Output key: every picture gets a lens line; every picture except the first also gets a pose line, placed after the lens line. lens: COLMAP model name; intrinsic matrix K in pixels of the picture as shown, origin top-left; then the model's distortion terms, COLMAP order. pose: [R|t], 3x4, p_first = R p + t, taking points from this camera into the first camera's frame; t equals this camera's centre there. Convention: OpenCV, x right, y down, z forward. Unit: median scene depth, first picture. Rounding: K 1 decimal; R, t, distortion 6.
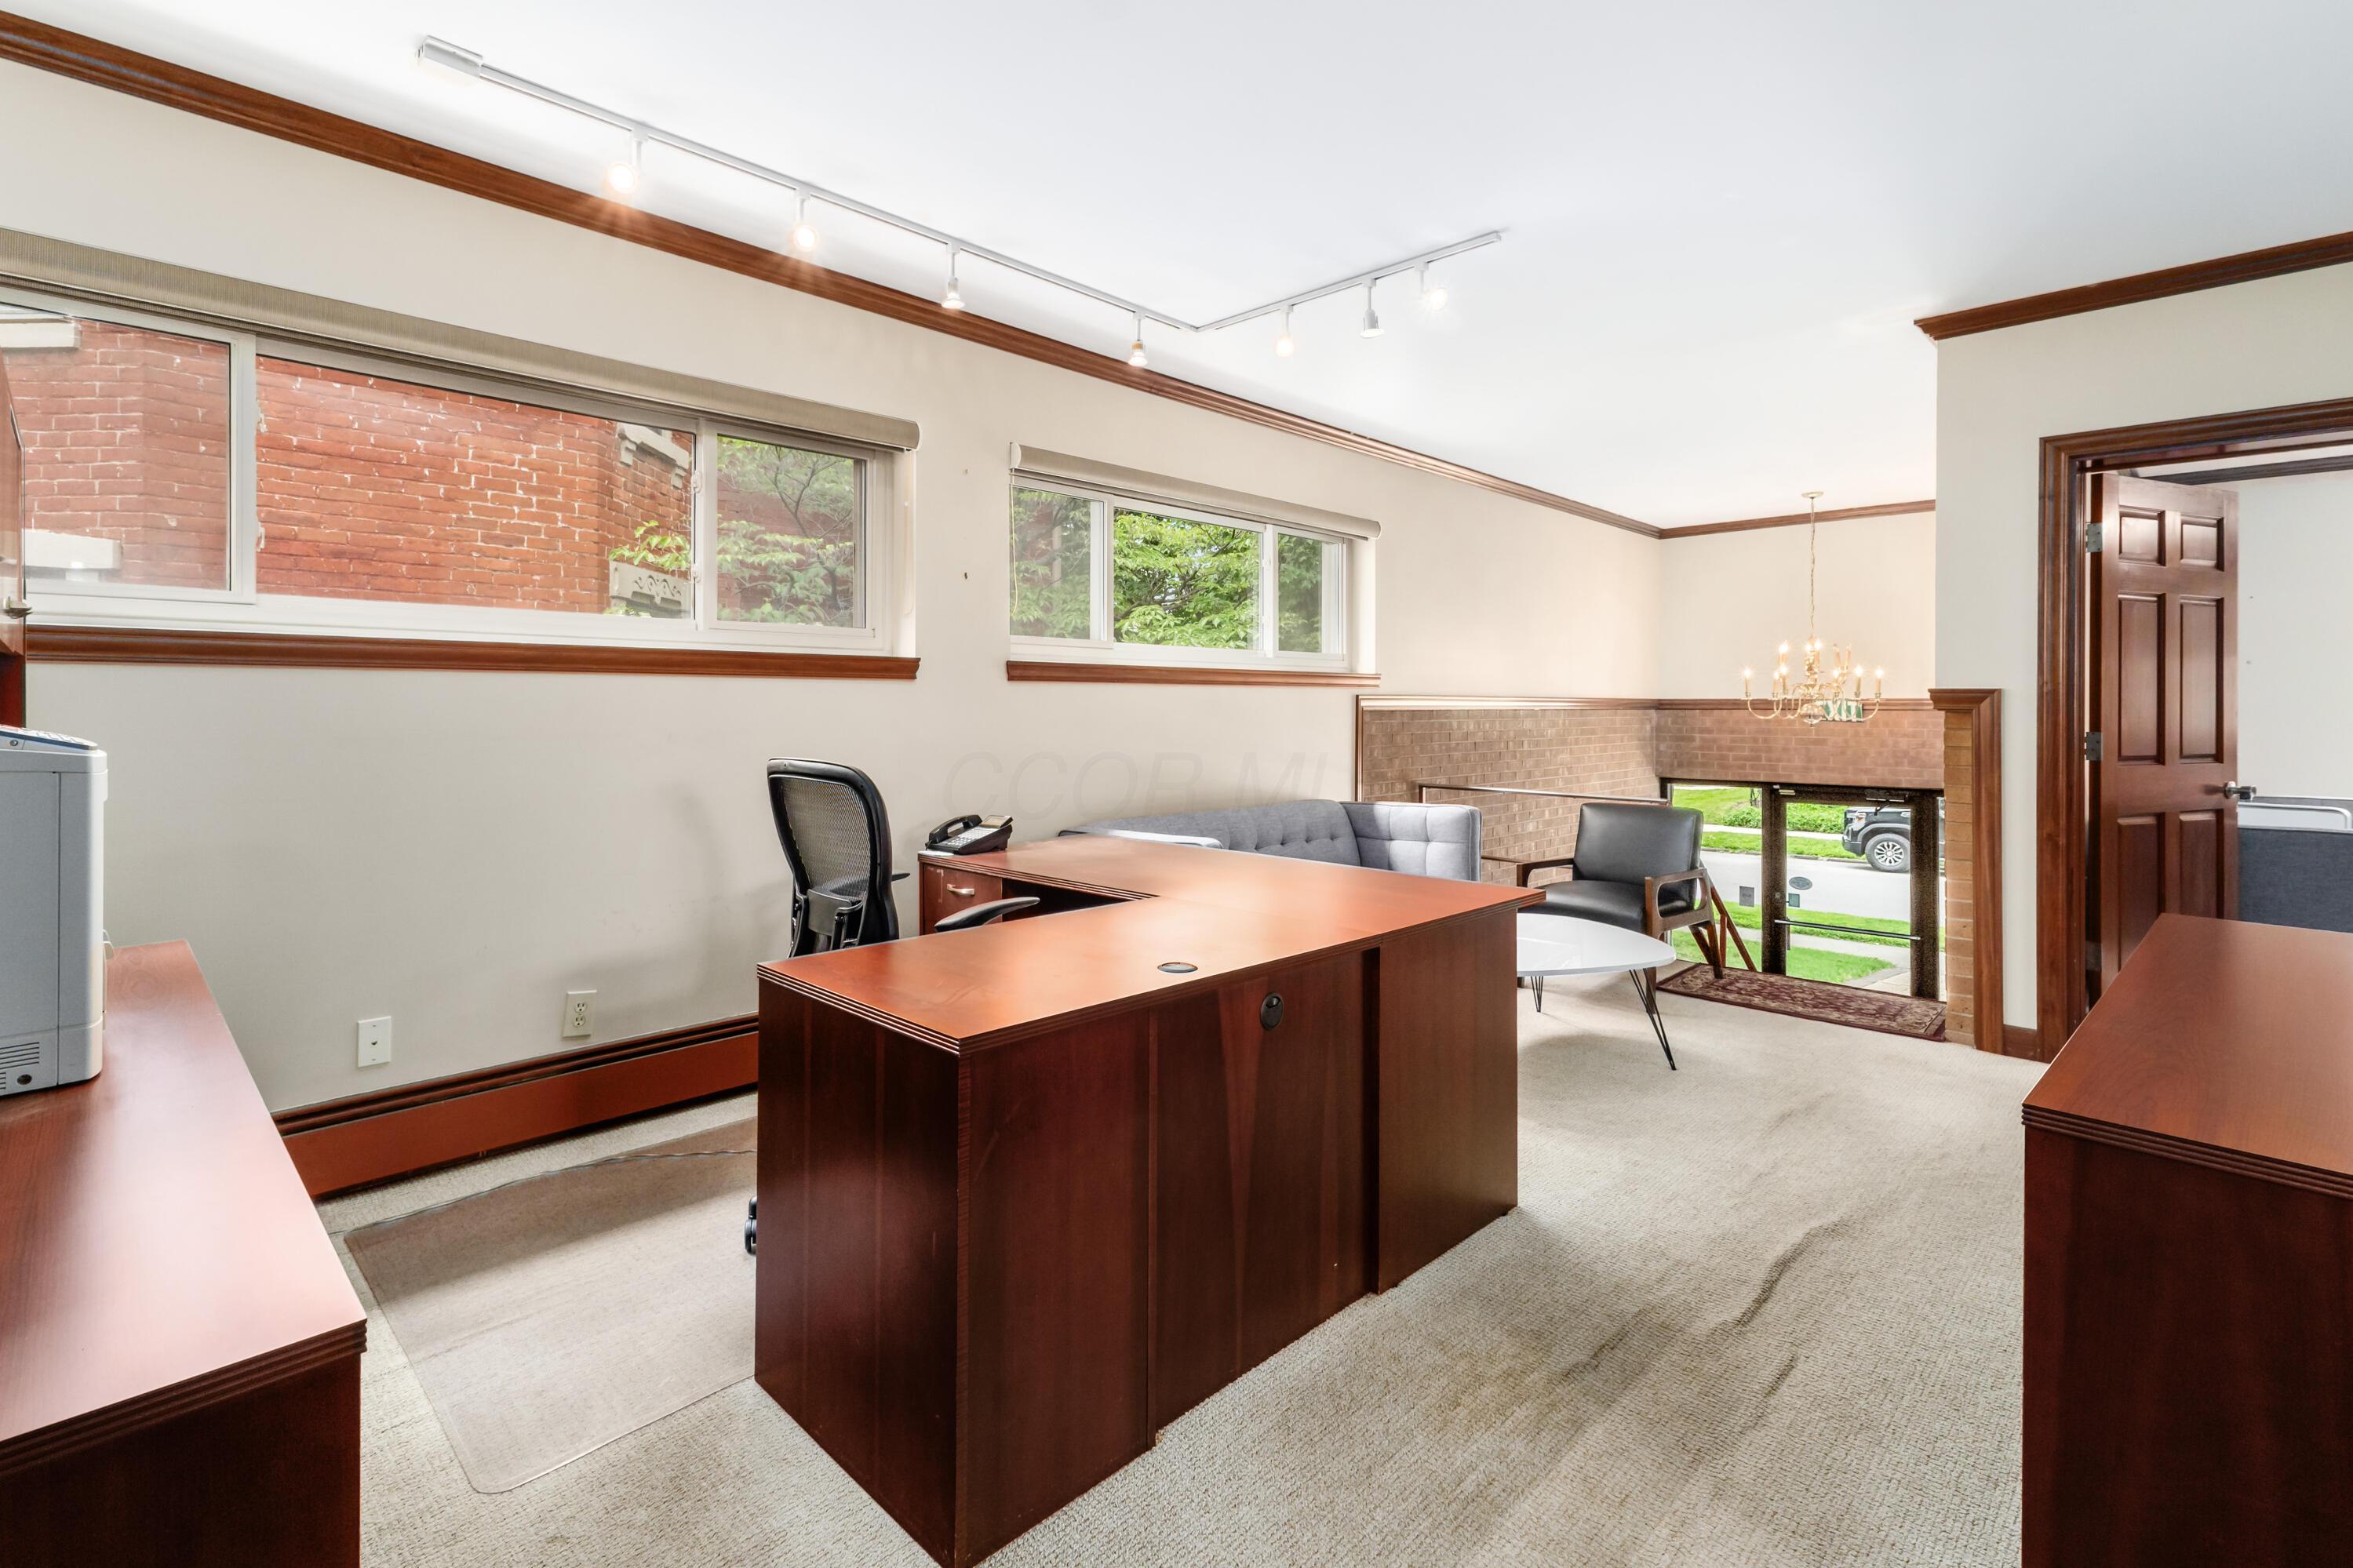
lens RADIAL K [[1042.4, 0, 1174.0], [0, 1042.4, 706.5], [0, 0, 1]] dist [0.001129, 0.000146]
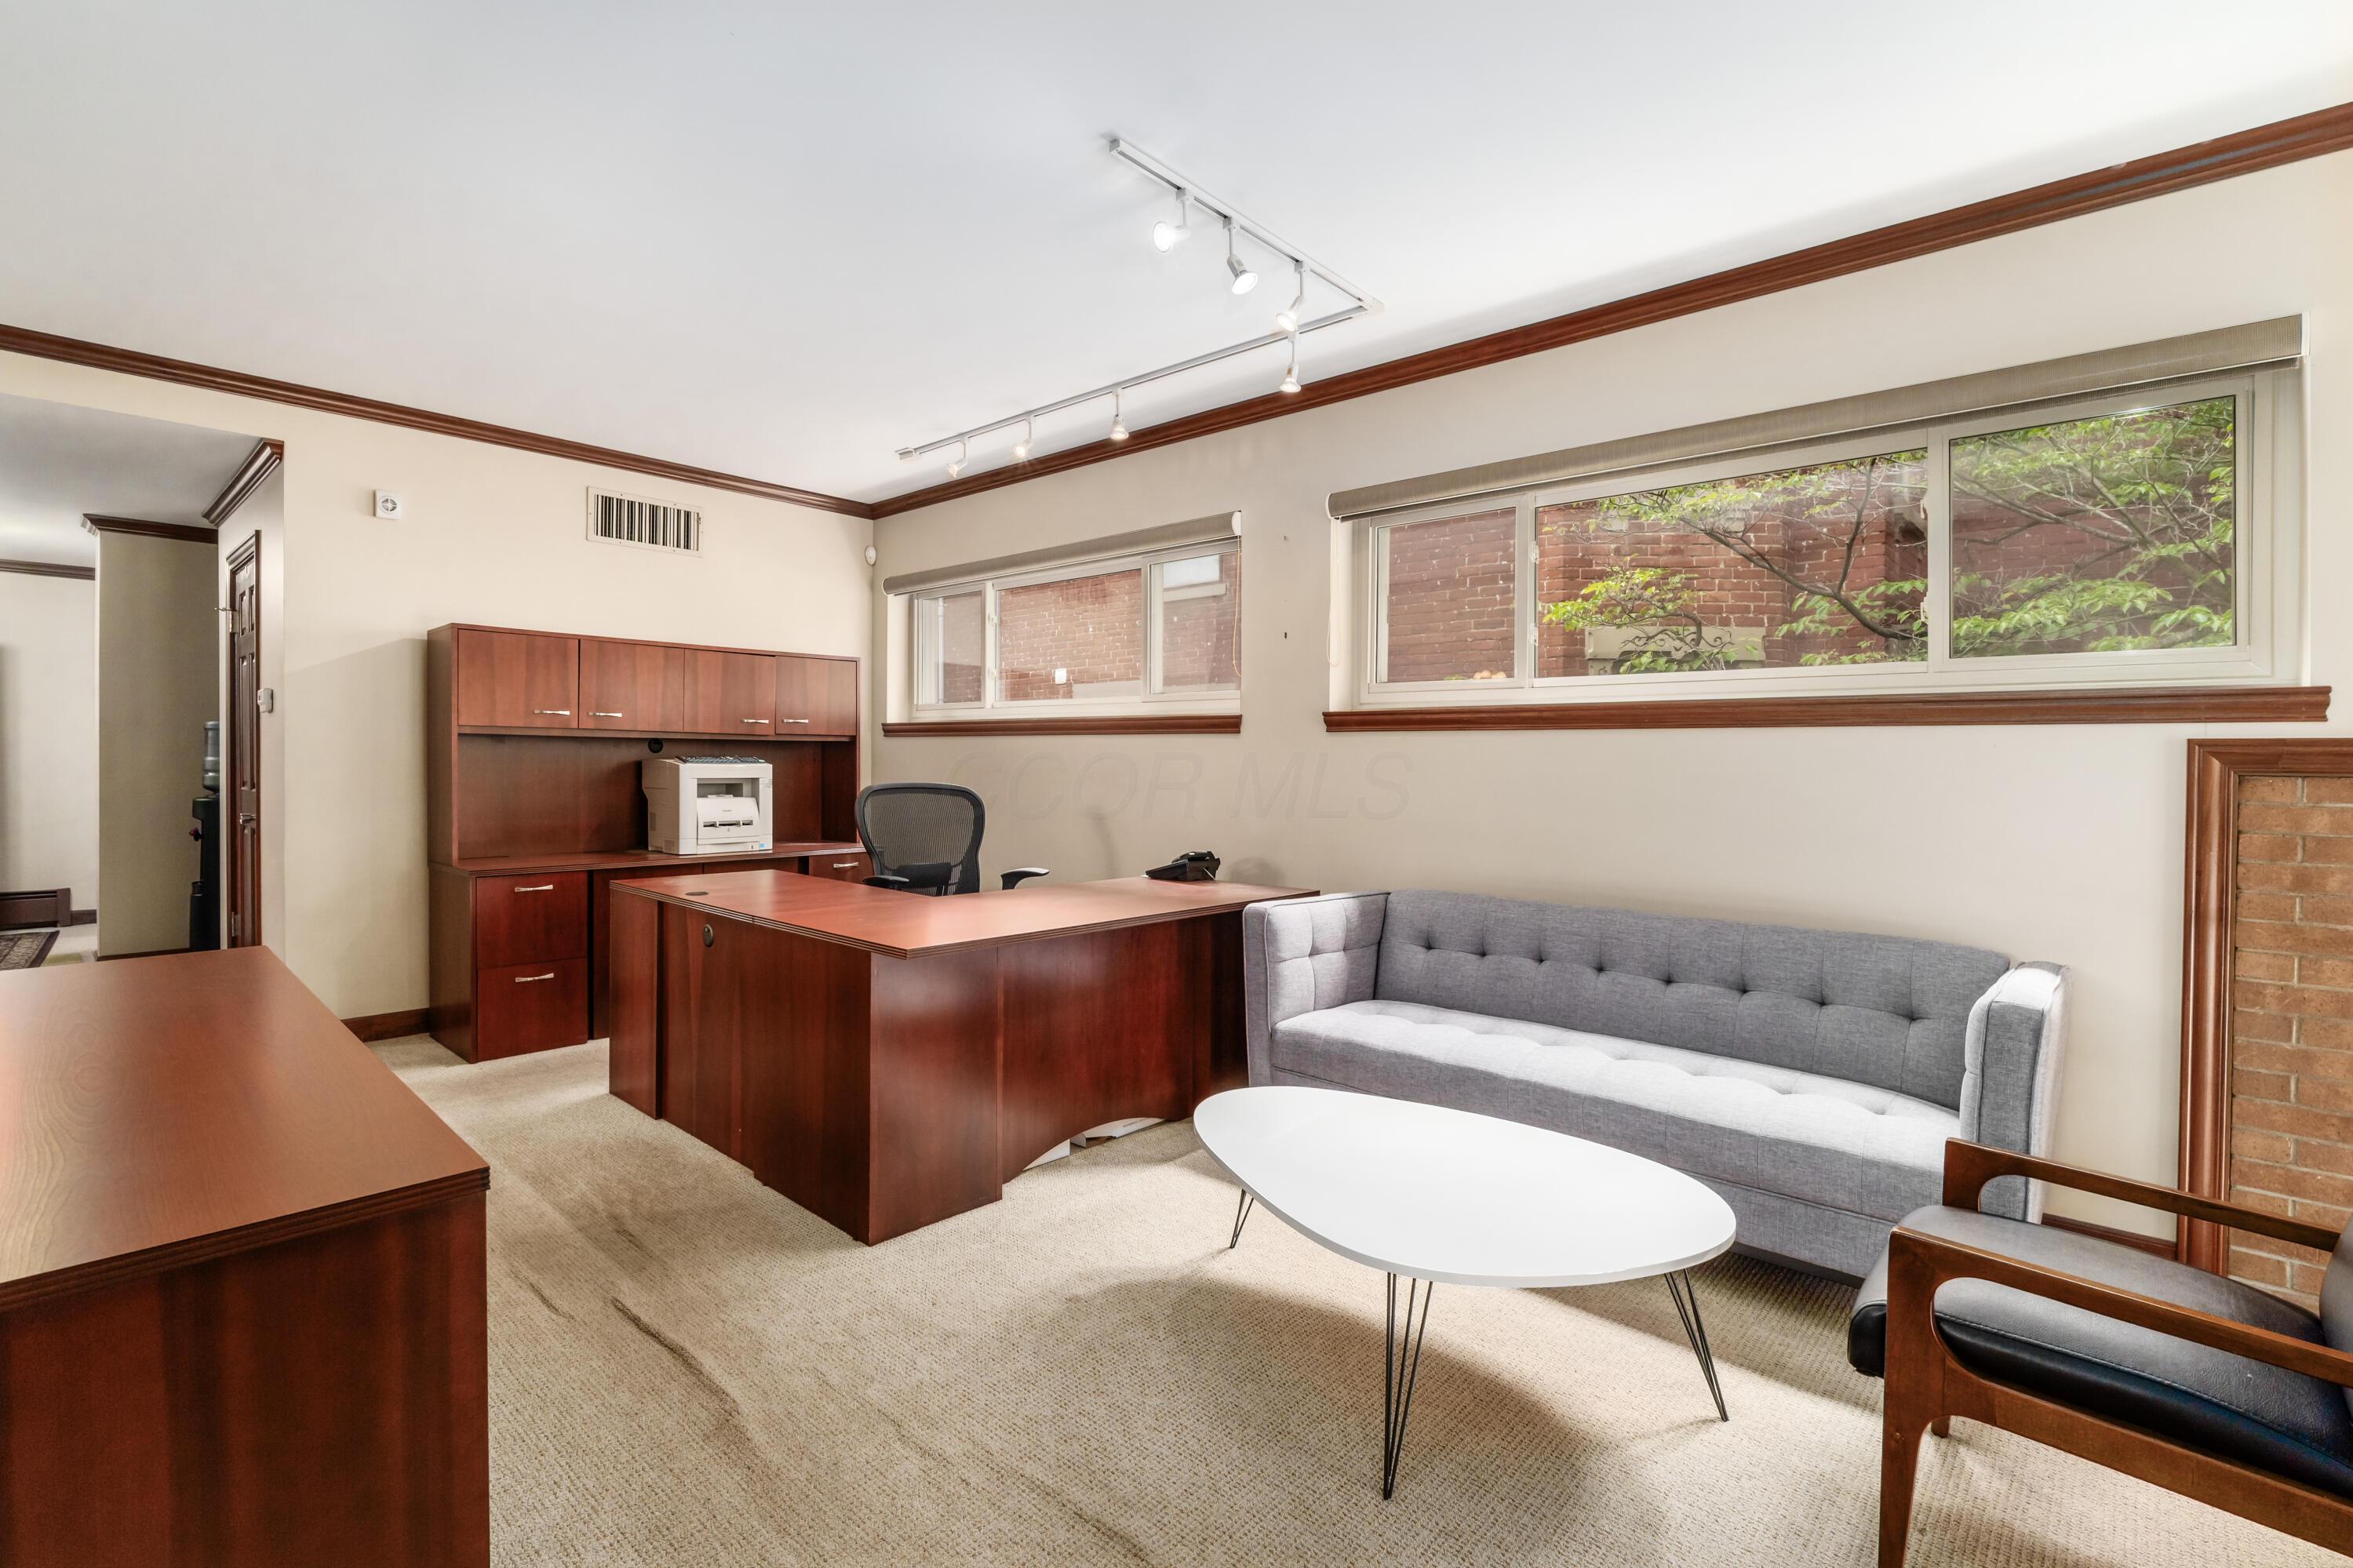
lens RADIAL K [[1117.9, 0, 1176.5], [0, 1117.9, 784.0], [0, 0, 1]] dist [-0.002667, -0.000215]
pose [[0.044396, 0.021604, -0.998780, 0.671295], [-0.009331, 0.999731, 0.021210, 0.003087], [0.998970, 0.008378, 0.044585, 0.591531]]
